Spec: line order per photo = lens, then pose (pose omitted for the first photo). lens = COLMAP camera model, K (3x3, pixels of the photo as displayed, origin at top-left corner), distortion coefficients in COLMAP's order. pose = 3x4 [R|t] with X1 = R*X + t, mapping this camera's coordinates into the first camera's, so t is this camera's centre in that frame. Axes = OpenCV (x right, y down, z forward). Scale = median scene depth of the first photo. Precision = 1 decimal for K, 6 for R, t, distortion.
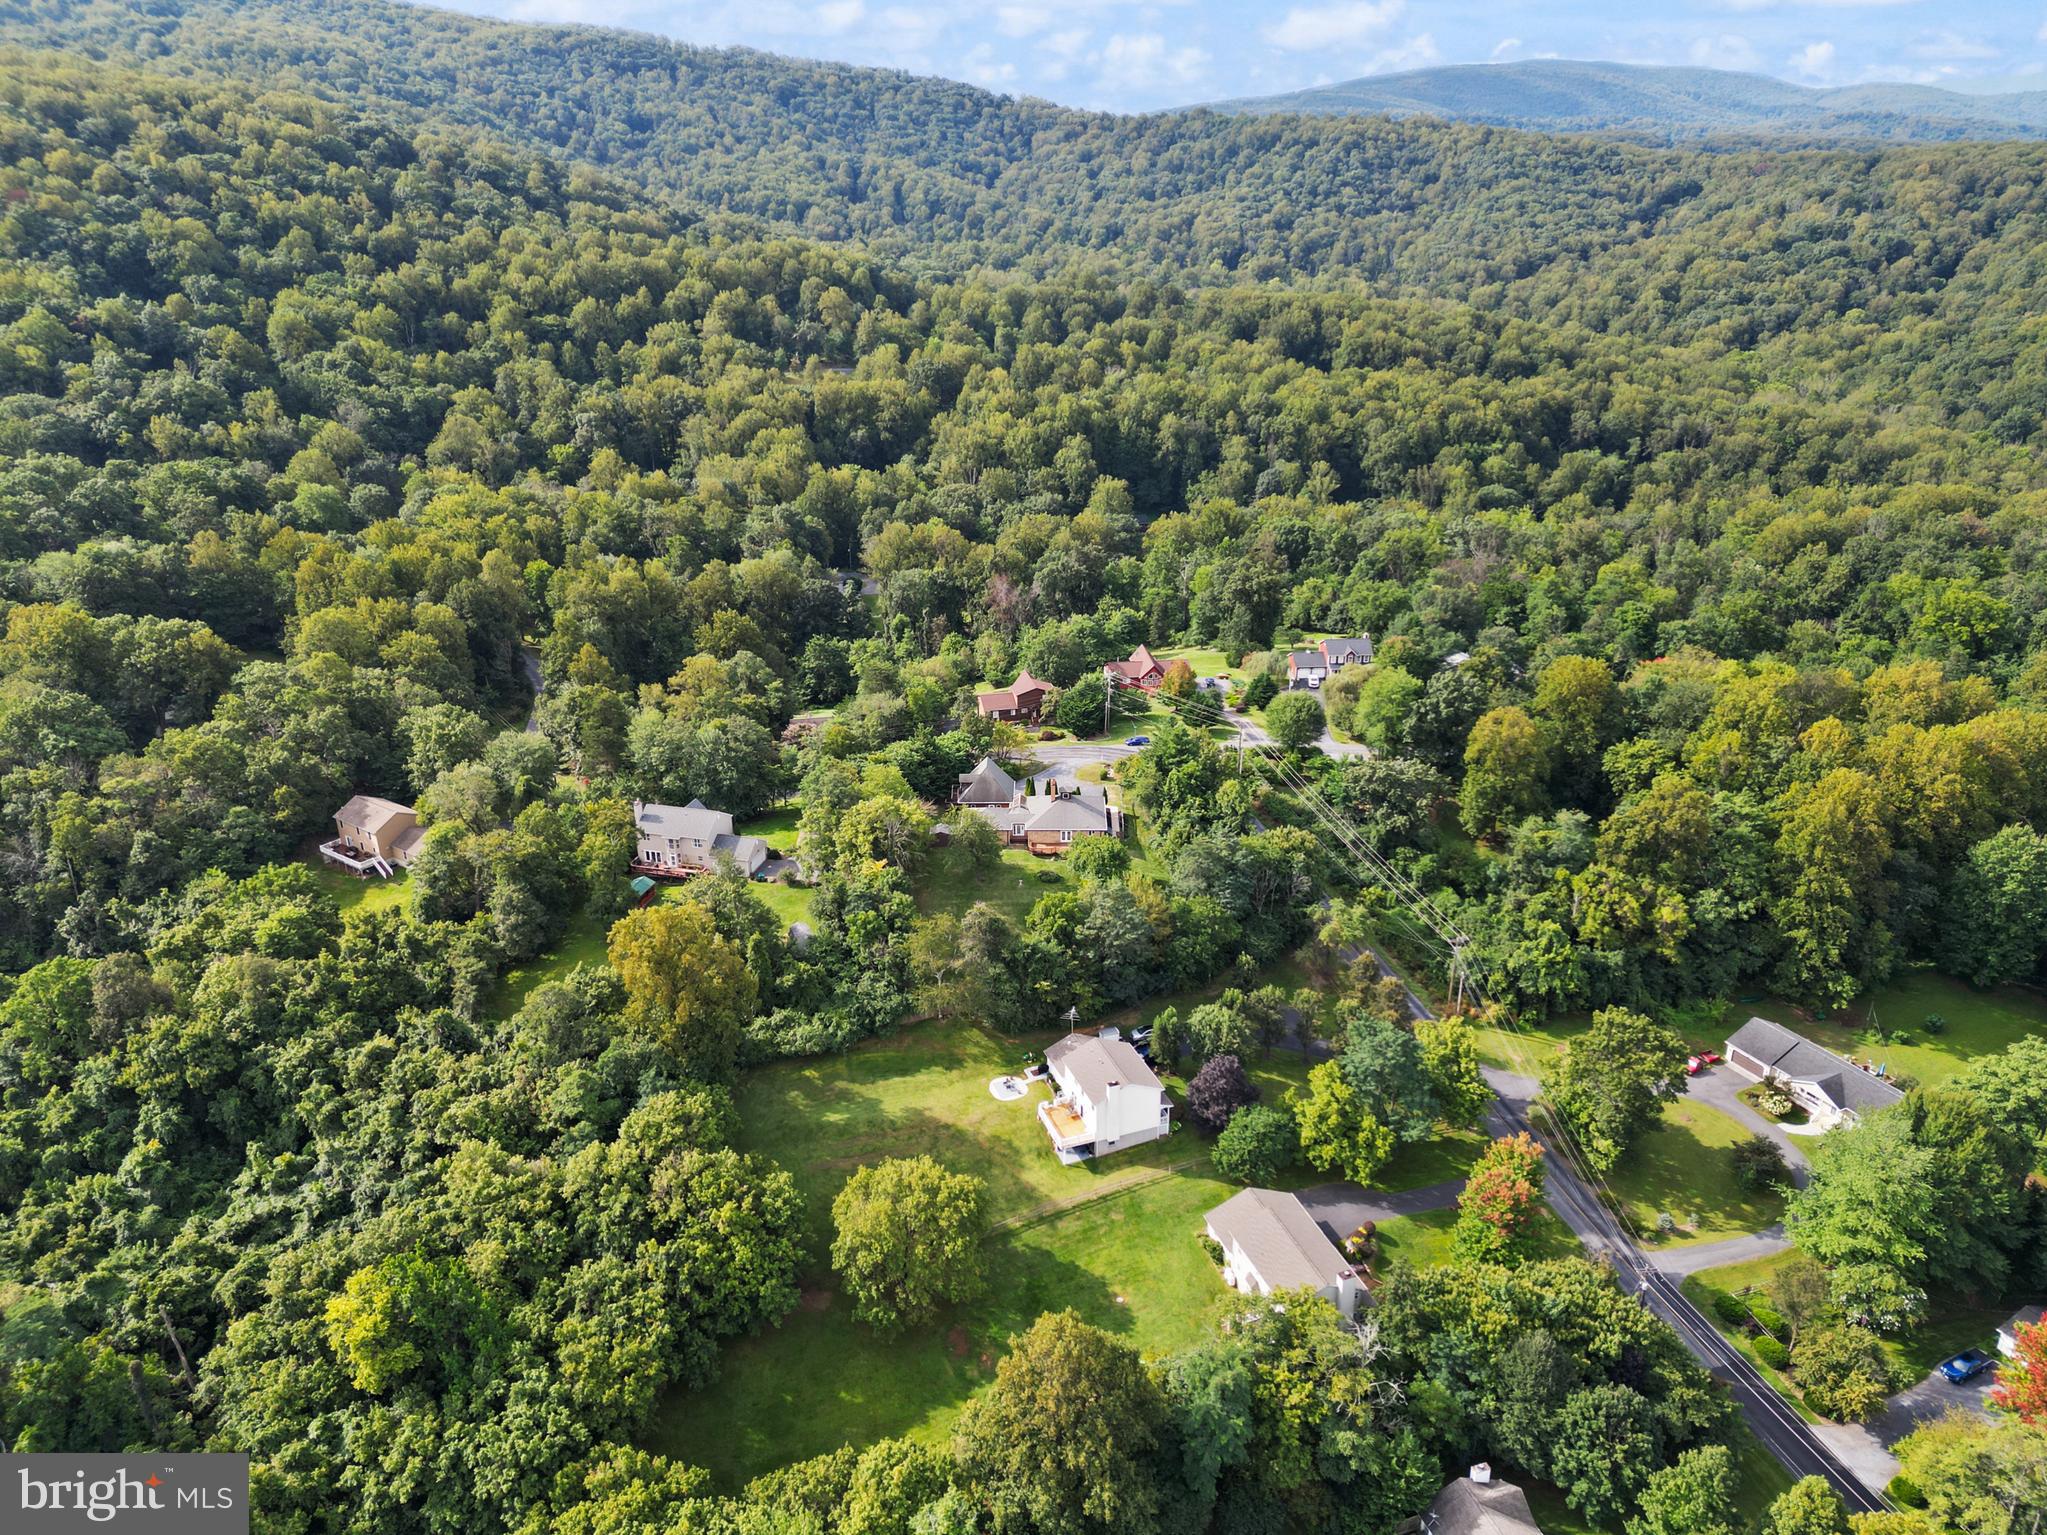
lens RADIAL K [[1448.8, 0, 1023.5], [0, 1448.8, 767.5], [0, 0, 1]] dist [0.055474, -0.048195]
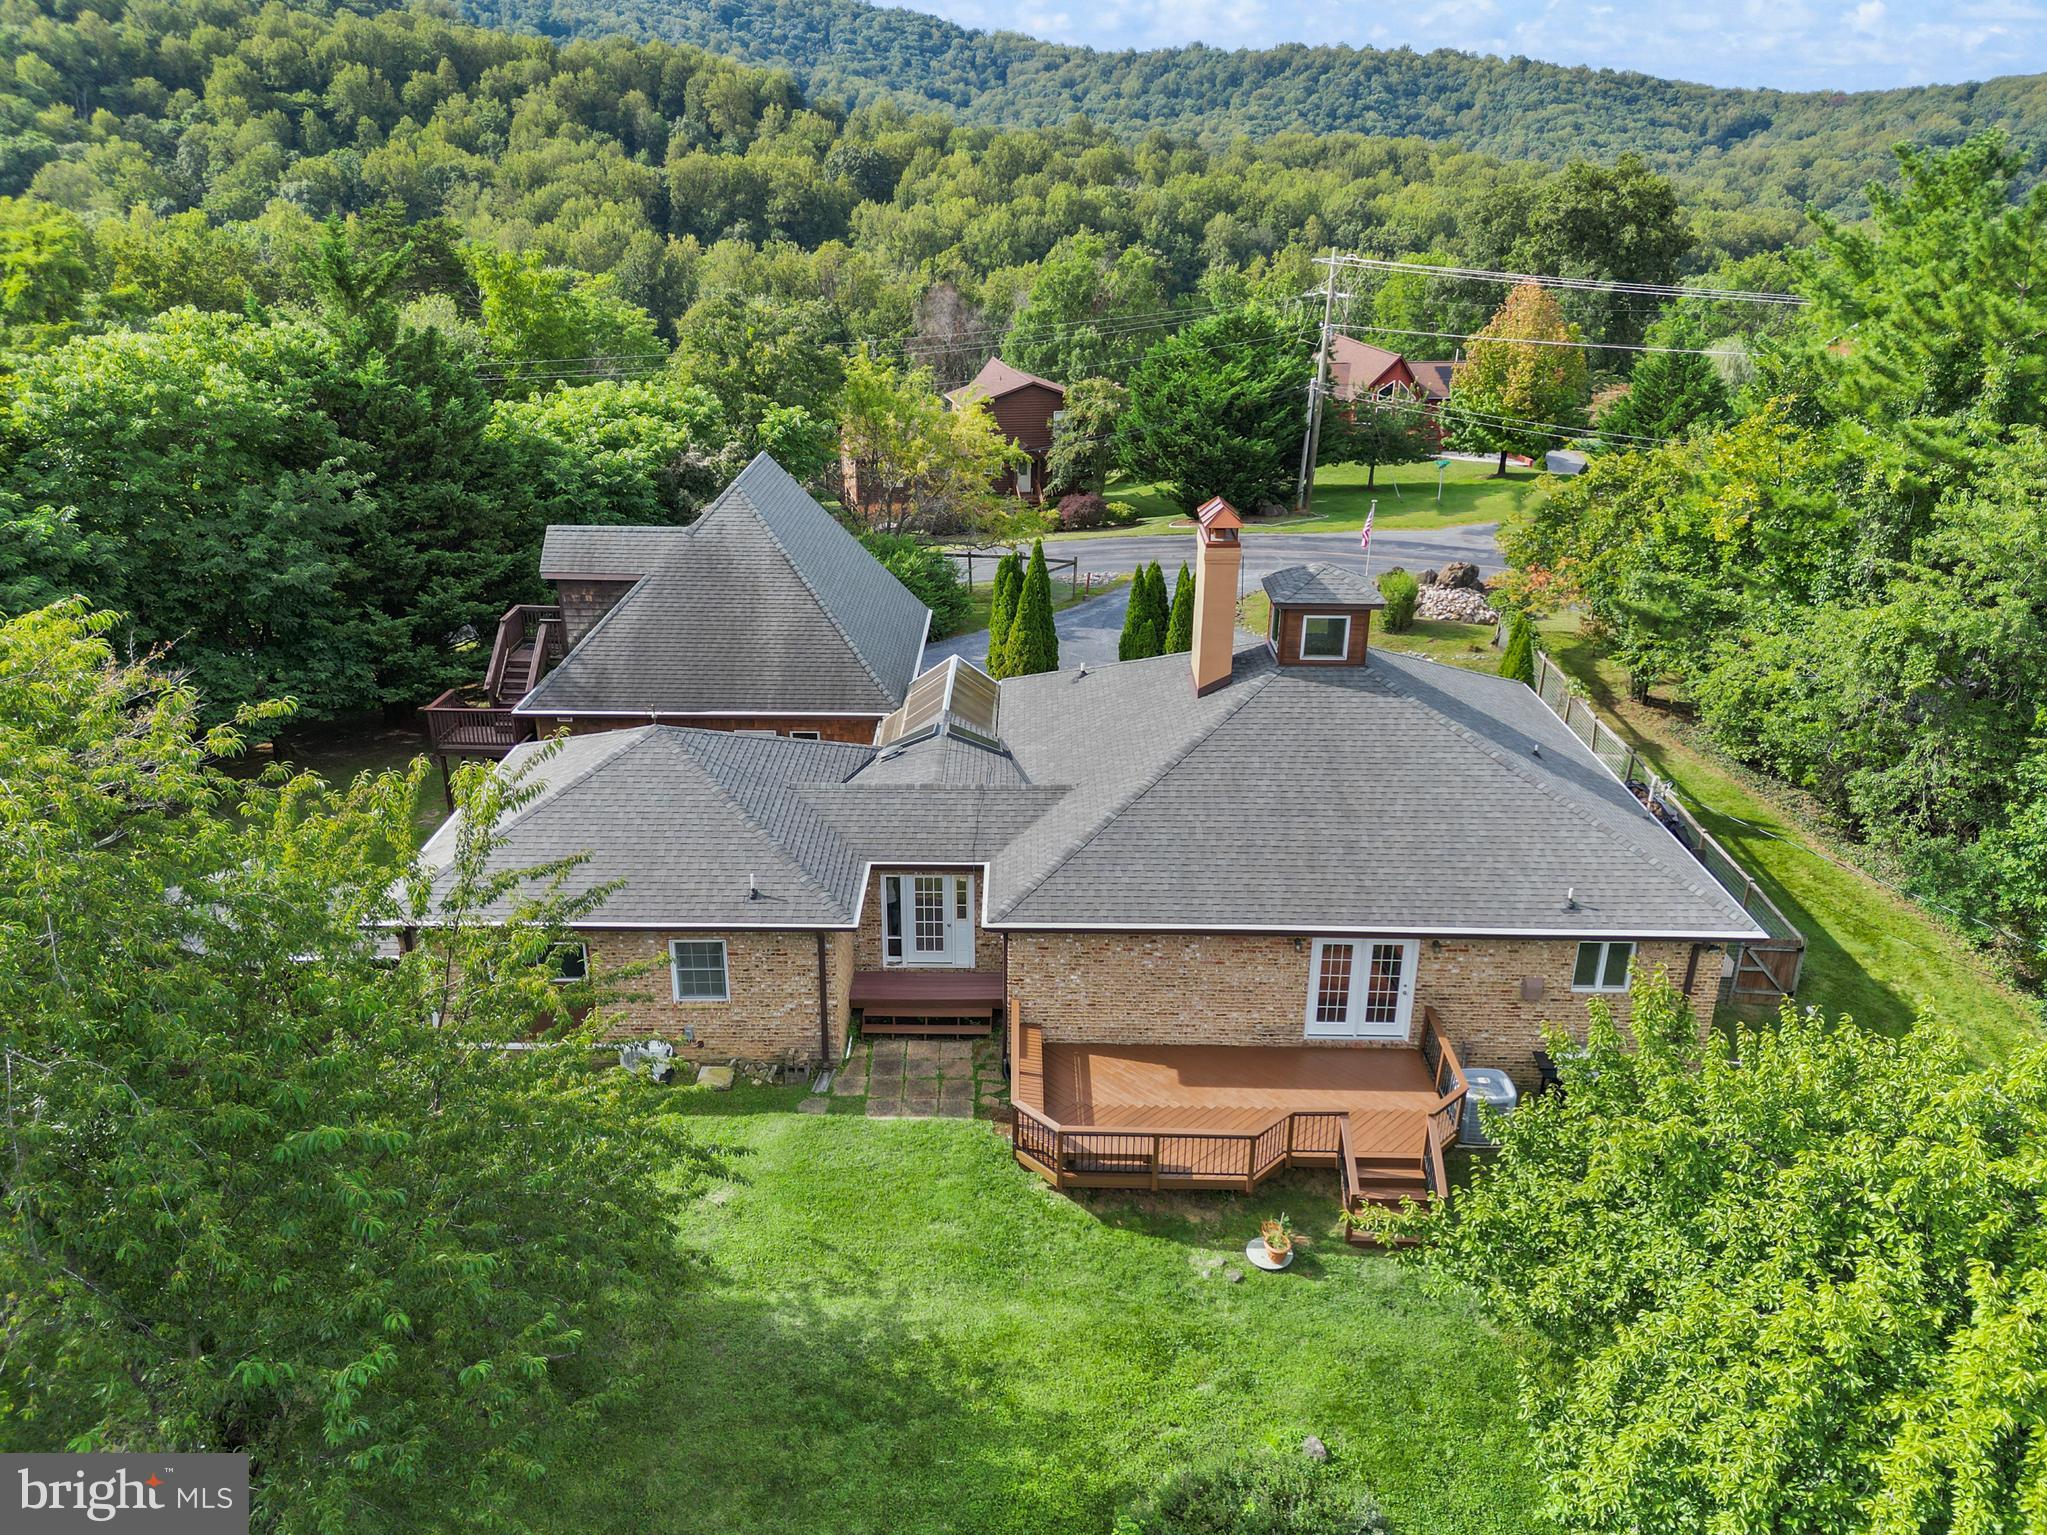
lens RADIAL K [[1460.9, 0, 1023.5], [0, 1460.9, 767.5], [0, 0, 1]] dist [0.057982, -0.046816]
pose [[0.999730, 0.008876, 0.021494, 0.000245], [-0.008622, 0.999893, -0.011845, 0.004599], [-0.021597, 0.011656, 0.999699, 0.126974]]
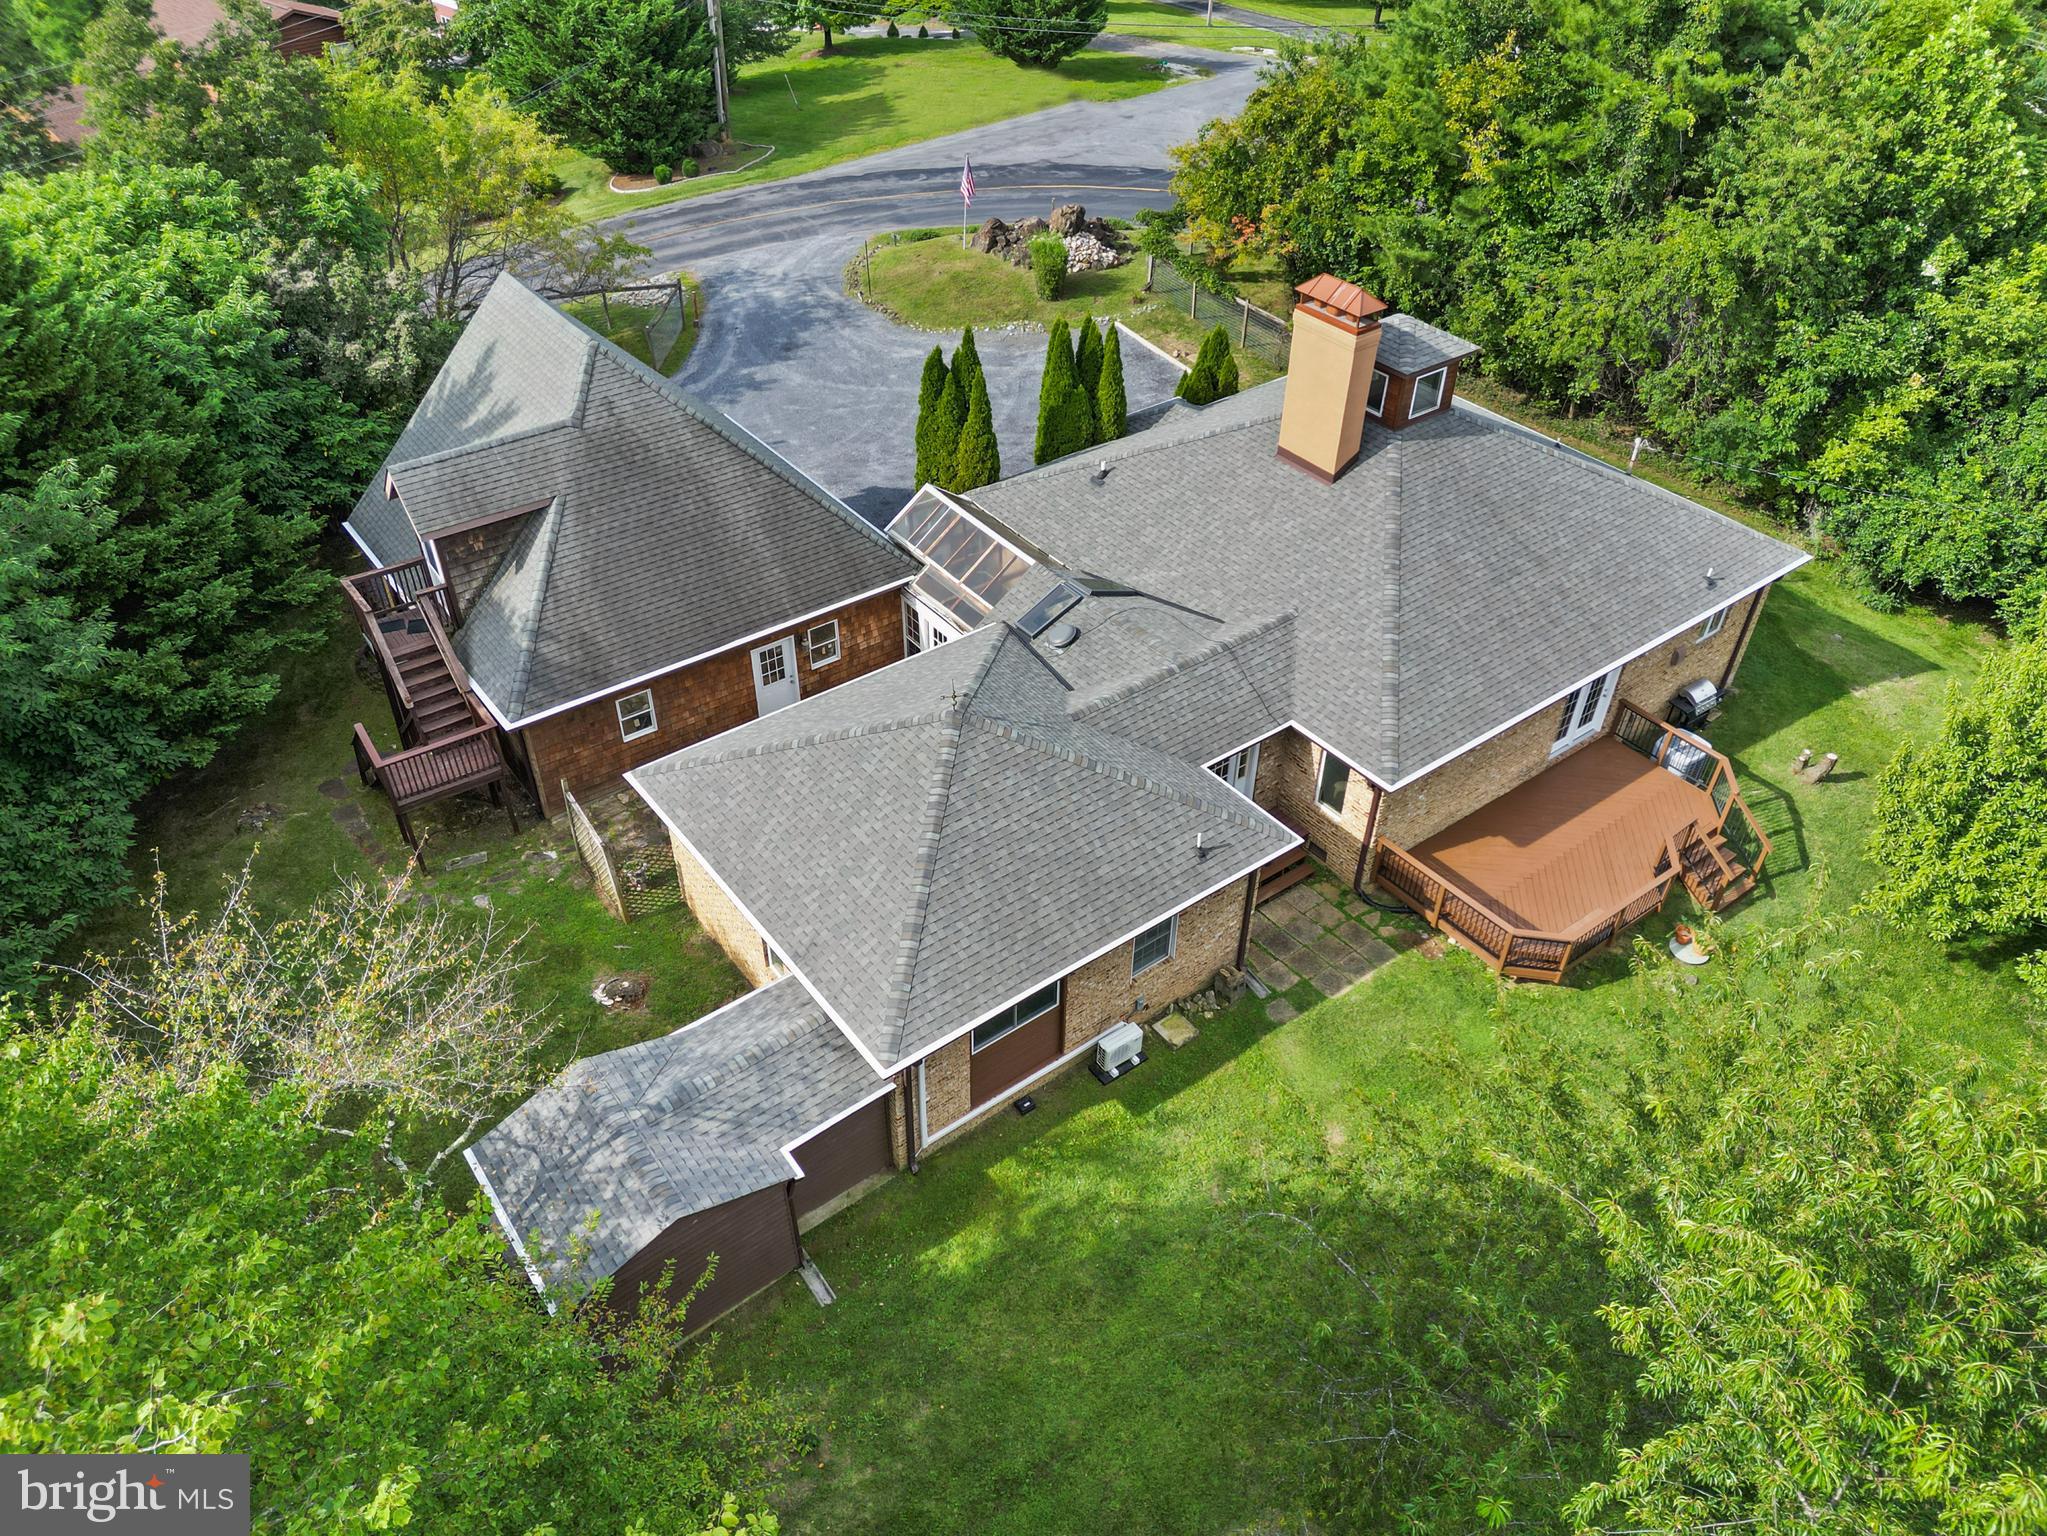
lens RADIAL K [[1448.8, 0, 1023.5], [0, 1448.8, 768.0], [0, 0, 1]] dist [0.055474, -0.048195]
pose [[0.785966, -0.377248, 0.489839, -0.010082], [0.224871, 0.912436, 0.341896, -0.000145], [-0.575926, -0.158568, 0.801976, 0.132002]]
